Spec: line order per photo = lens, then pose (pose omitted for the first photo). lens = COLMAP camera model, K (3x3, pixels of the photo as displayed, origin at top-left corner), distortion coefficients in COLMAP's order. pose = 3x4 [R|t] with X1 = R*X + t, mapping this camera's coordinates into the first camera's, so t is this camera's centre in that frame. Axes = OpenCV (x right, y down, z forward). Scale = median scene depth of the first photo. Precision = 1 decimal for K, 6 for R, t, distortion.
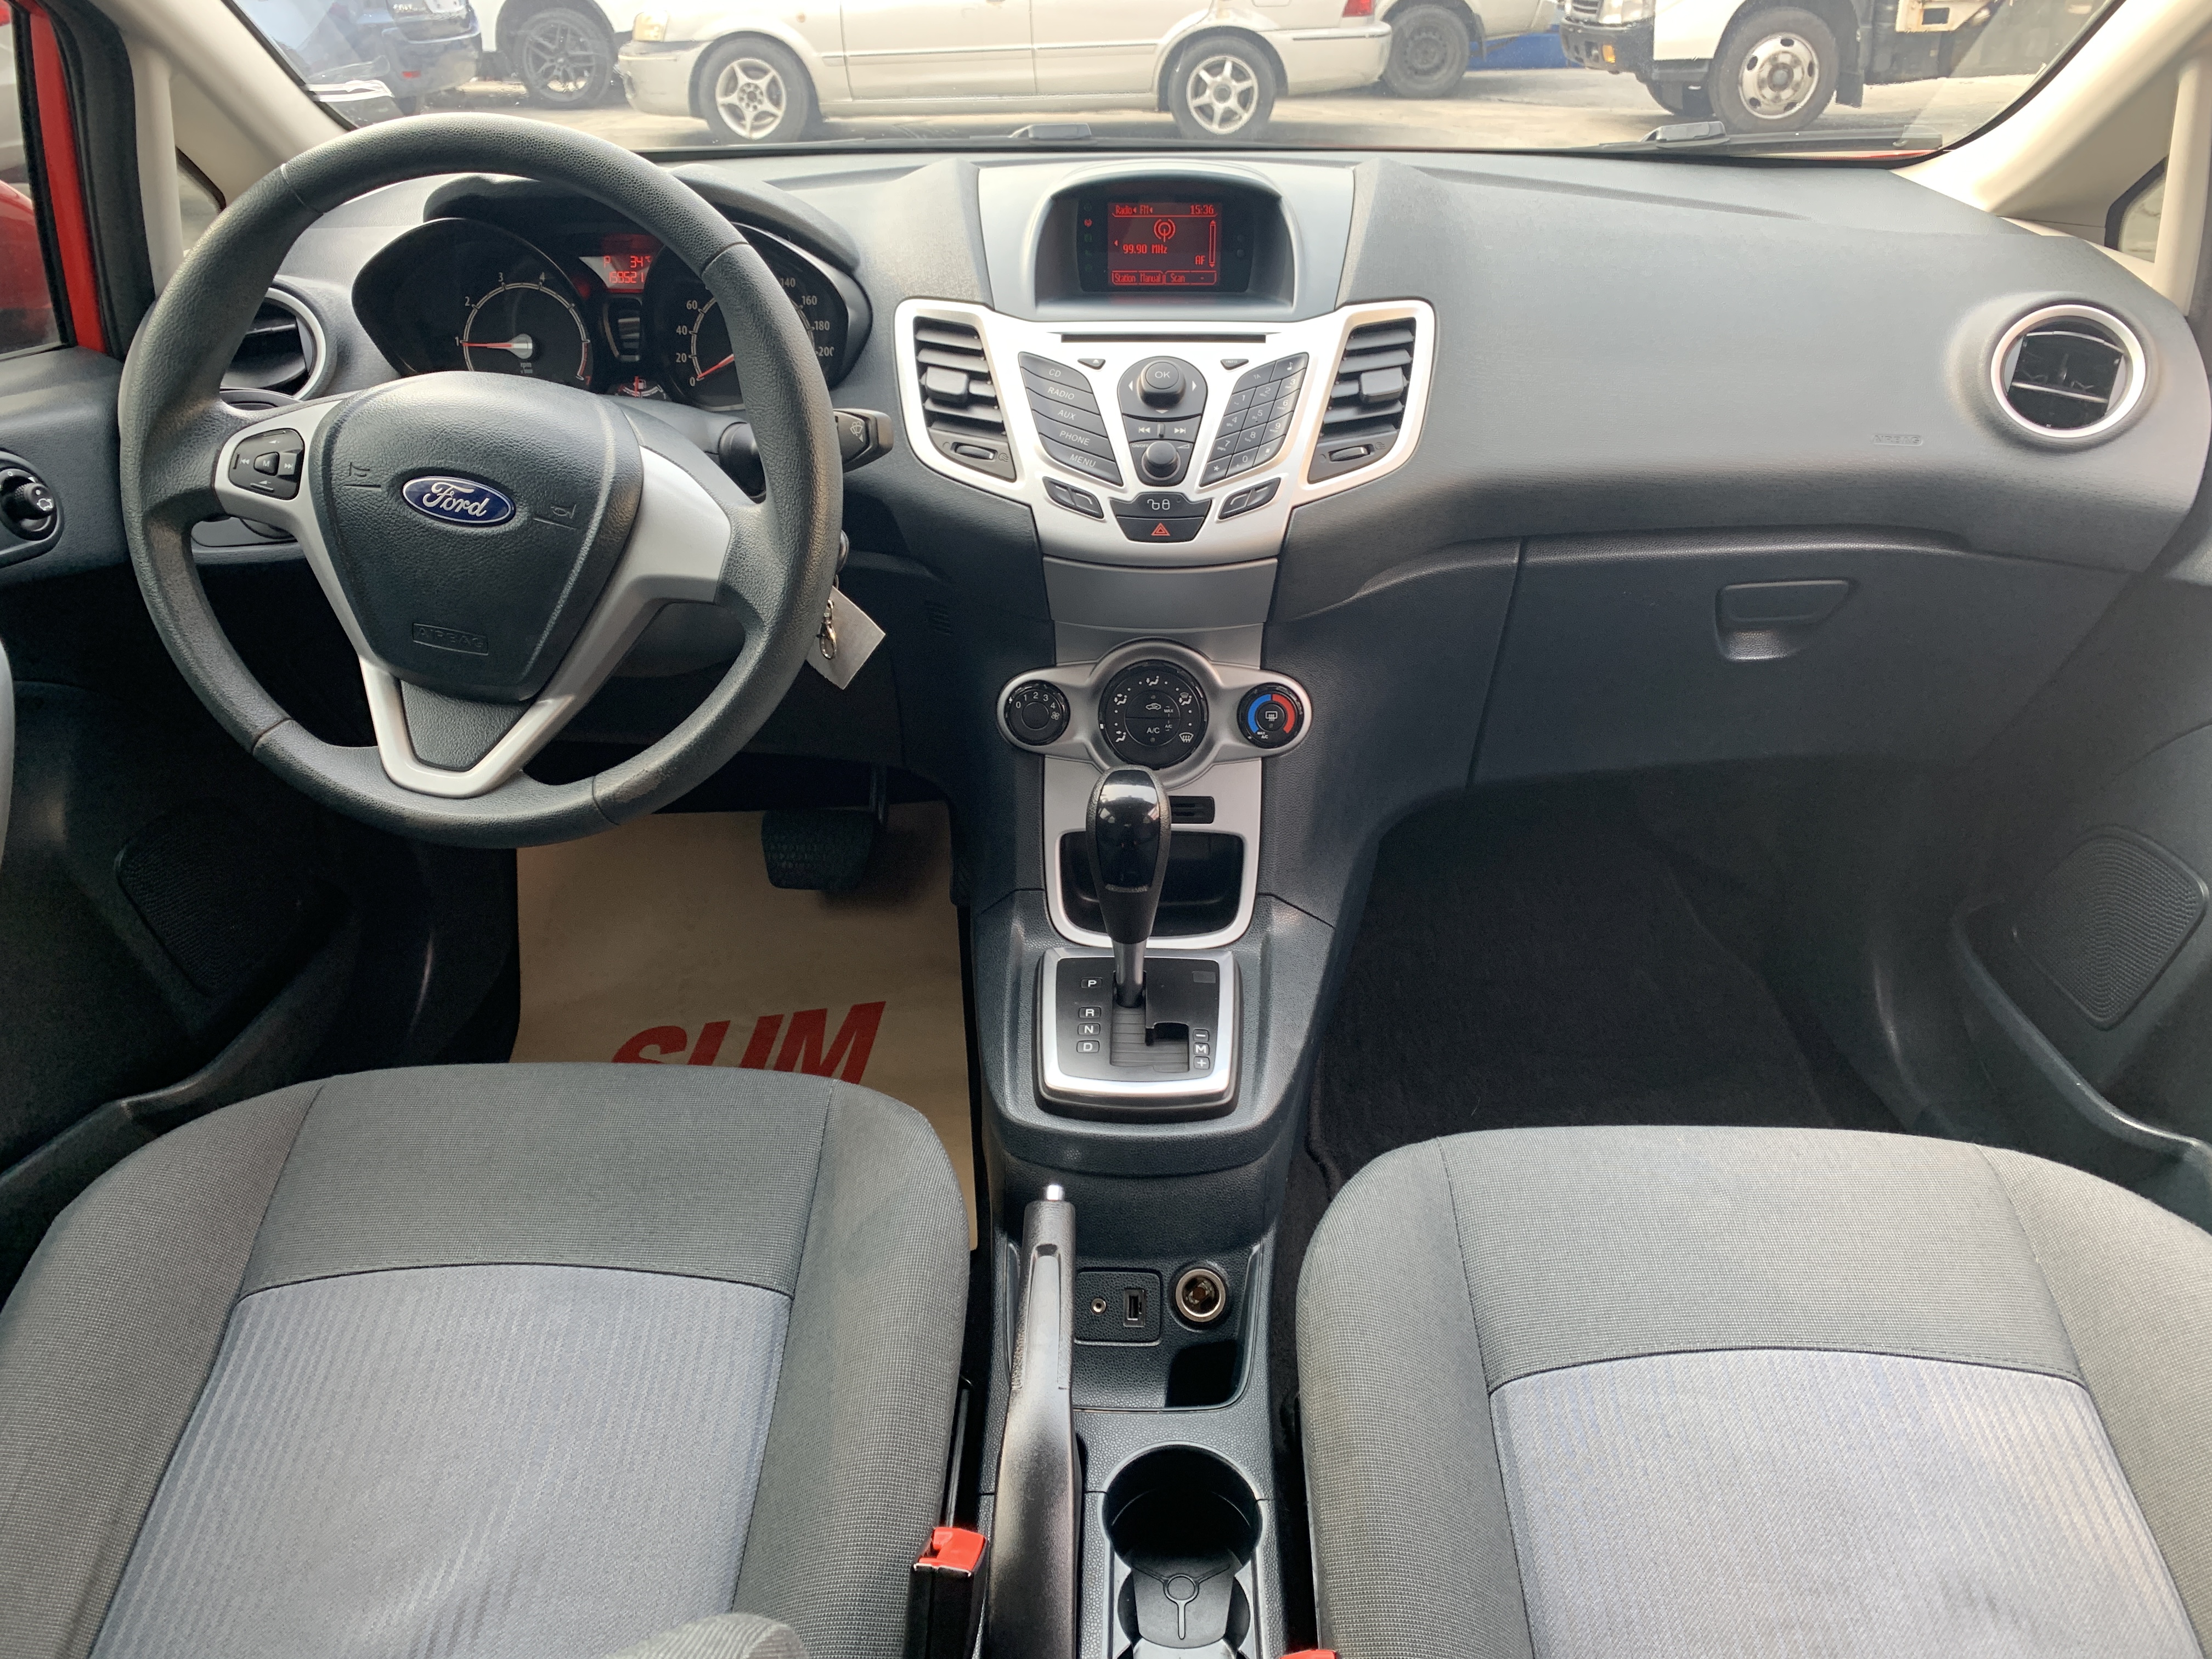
lens RADIAL K [[1660.3, 0, 1114.9], [0, 1660.3, 867.8], [0, 0, 1]] dist [0.019592, -0.012994]
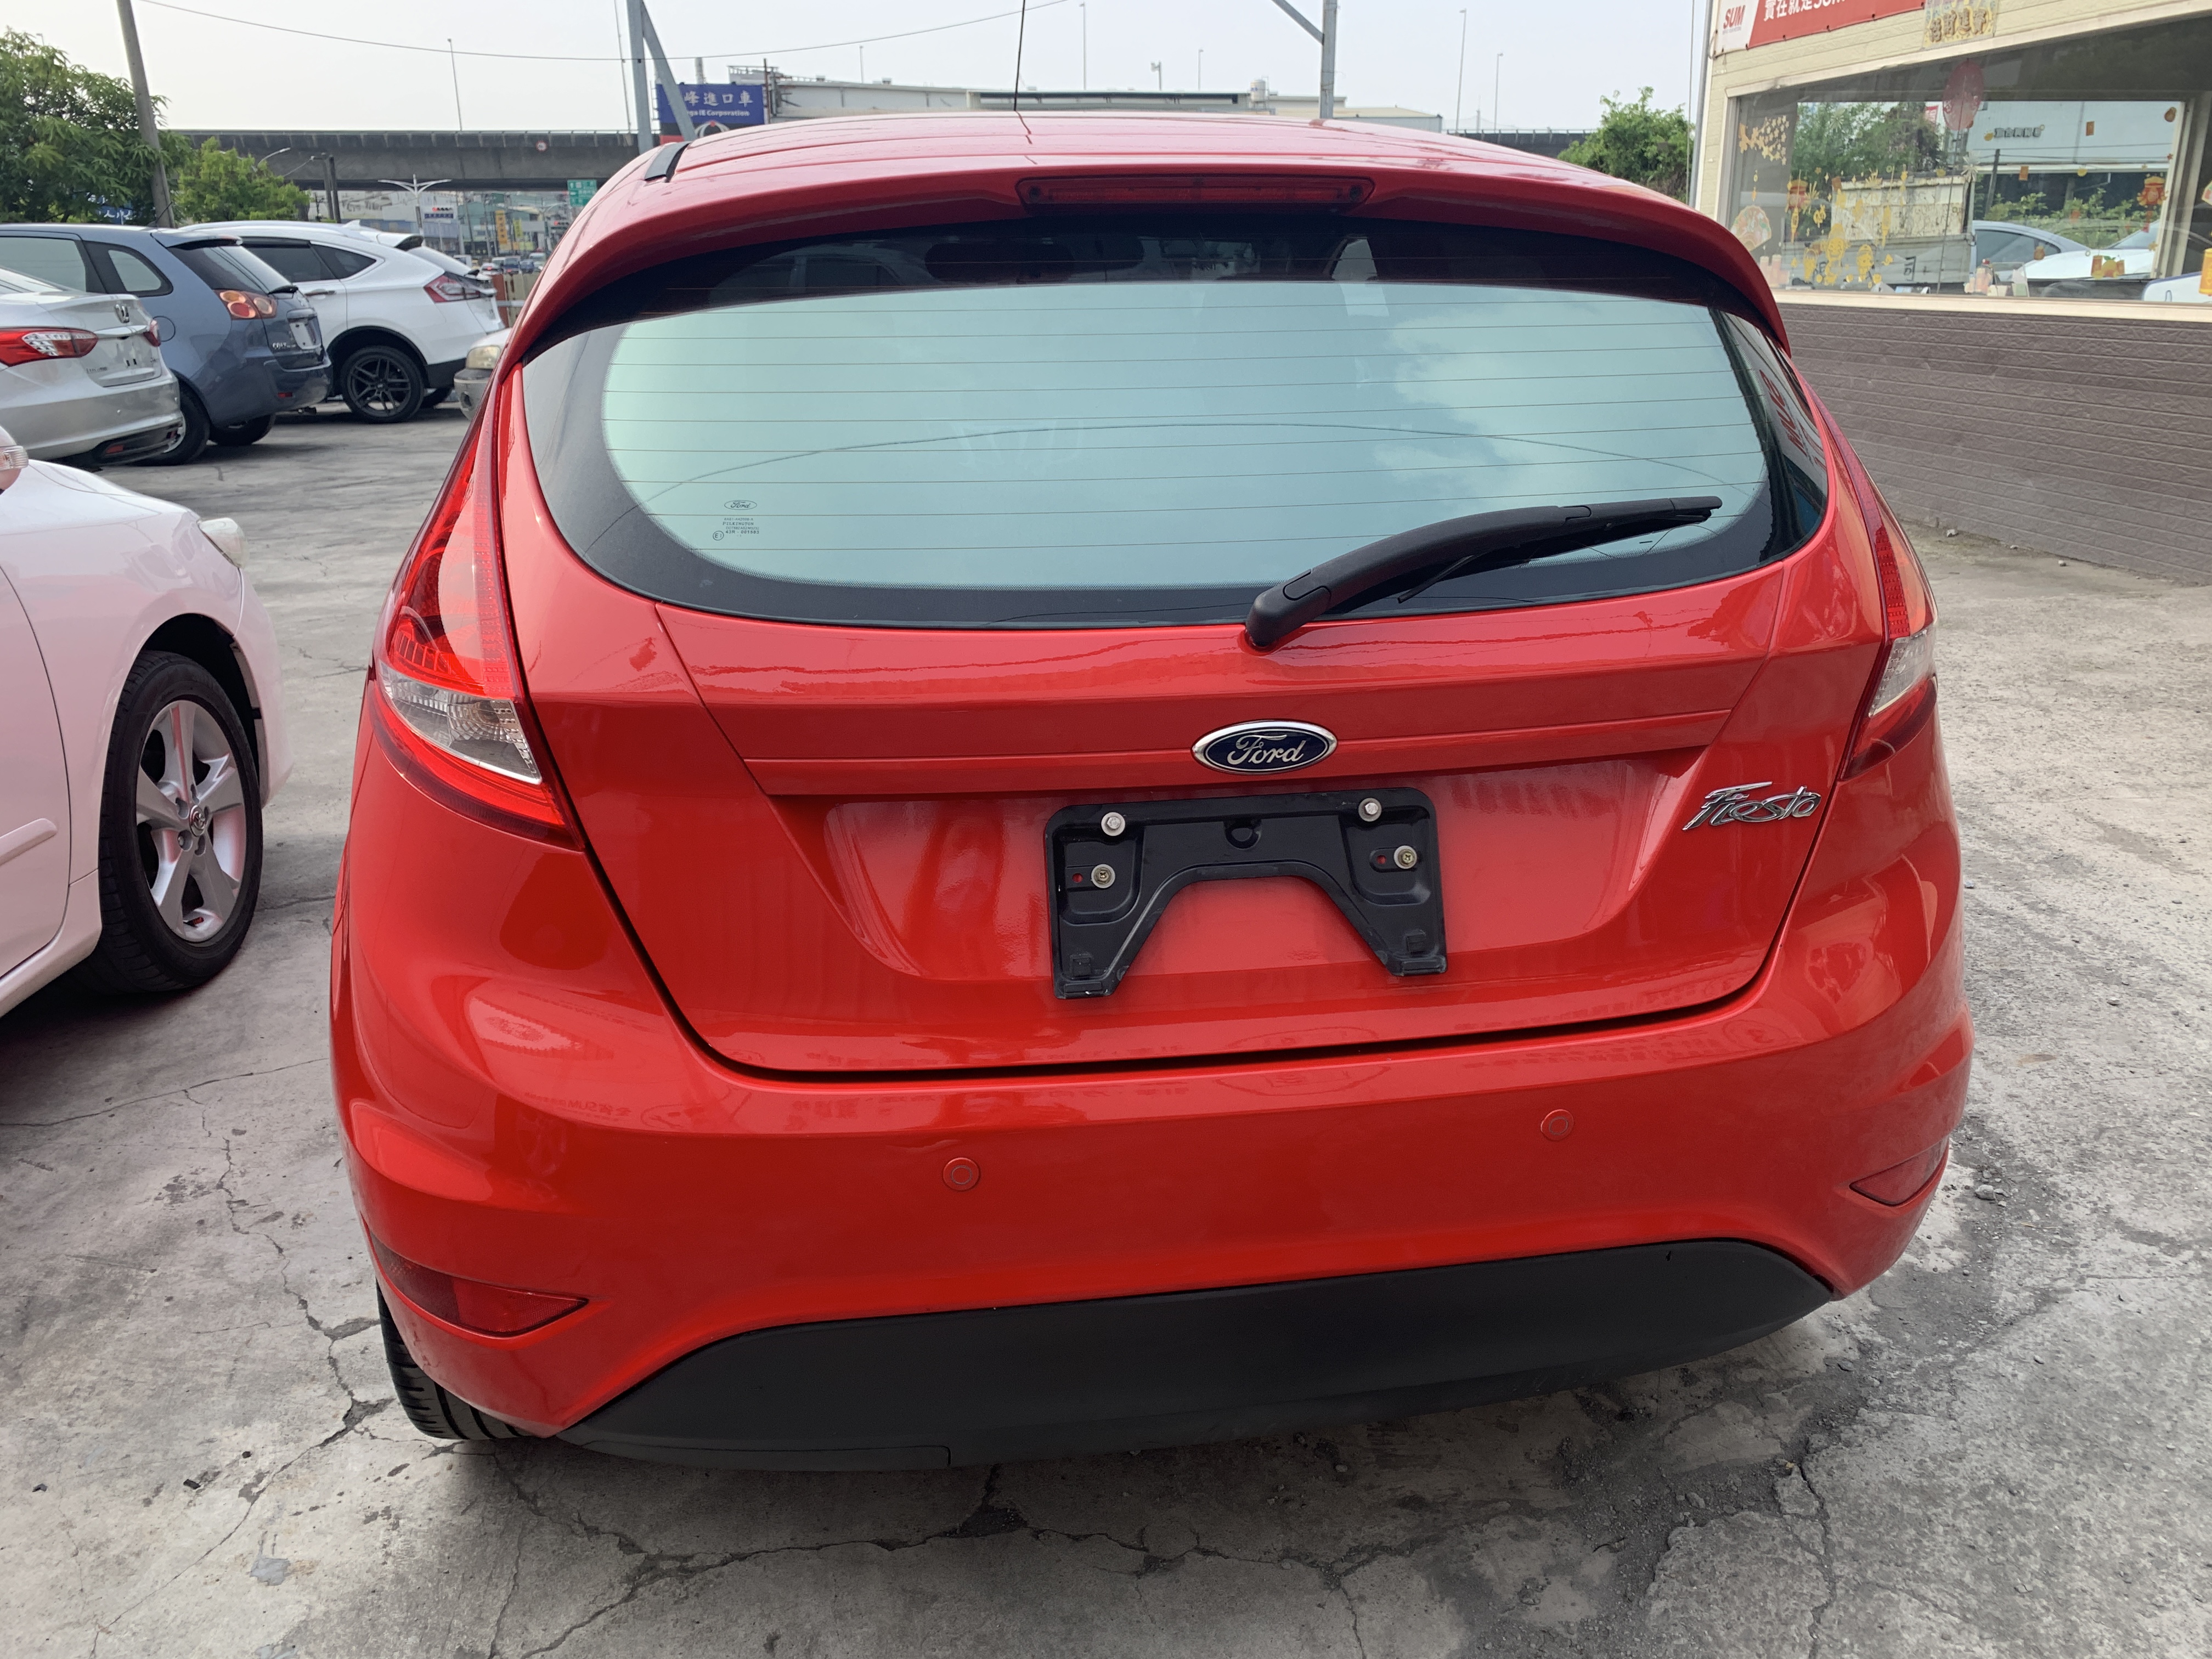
lens RADIAL K [[1660.3, 0, 1114.9], [0, 1660.3, 867.8], [0, 0, 1]] dist [0.019592, -0.012994]
pose [[0.984675, -0.060176, 0.163690, -0.352747], [0.087040, 0.982903, -0.162249, 1.137809], [-0.151128, 0.174010, 0.973078, -2.176195]]
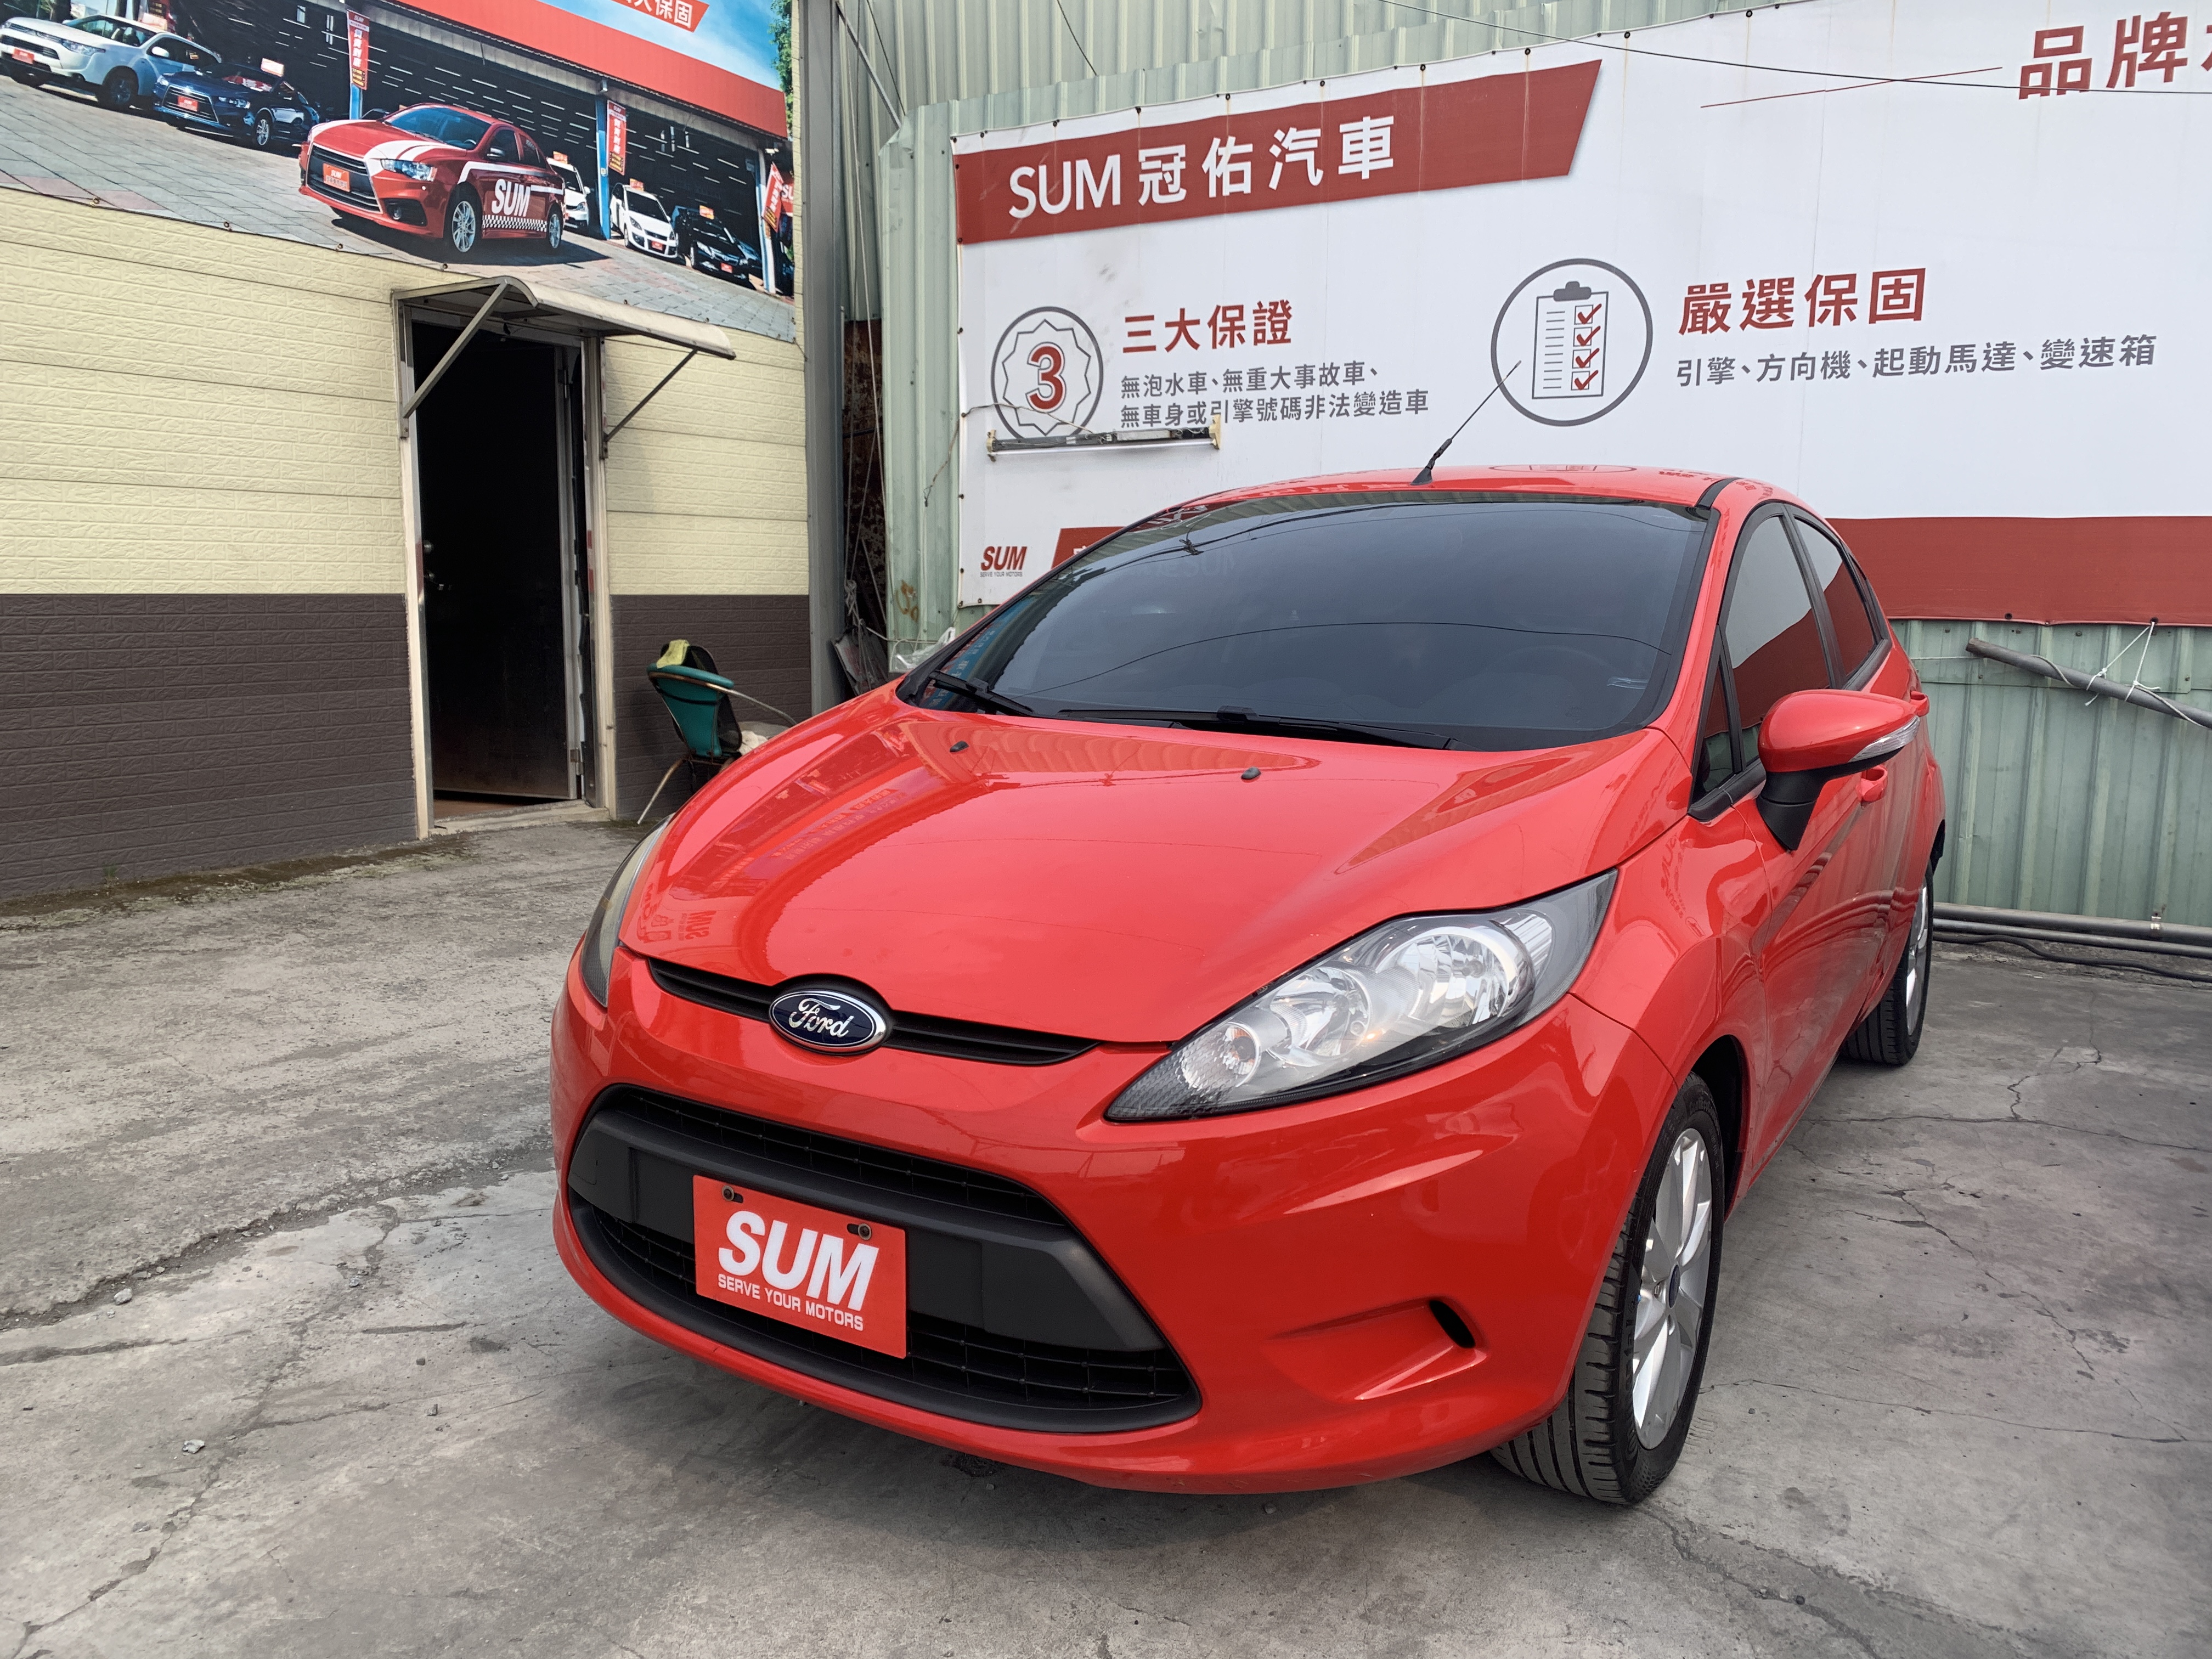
lens RADIAL K [[1732.5, 0, 1124.0], [0, 1732.5, 832.9], [0, 0, 1]] dist [0.011750, -0.003108]
pose [[-0.866944, -0.075049, 0.492722, -1.197764], [0.243582, 0.798693, 0.550235, -1.324861], [-0.434828, 0.597041, -0.674142, 2.234052]]
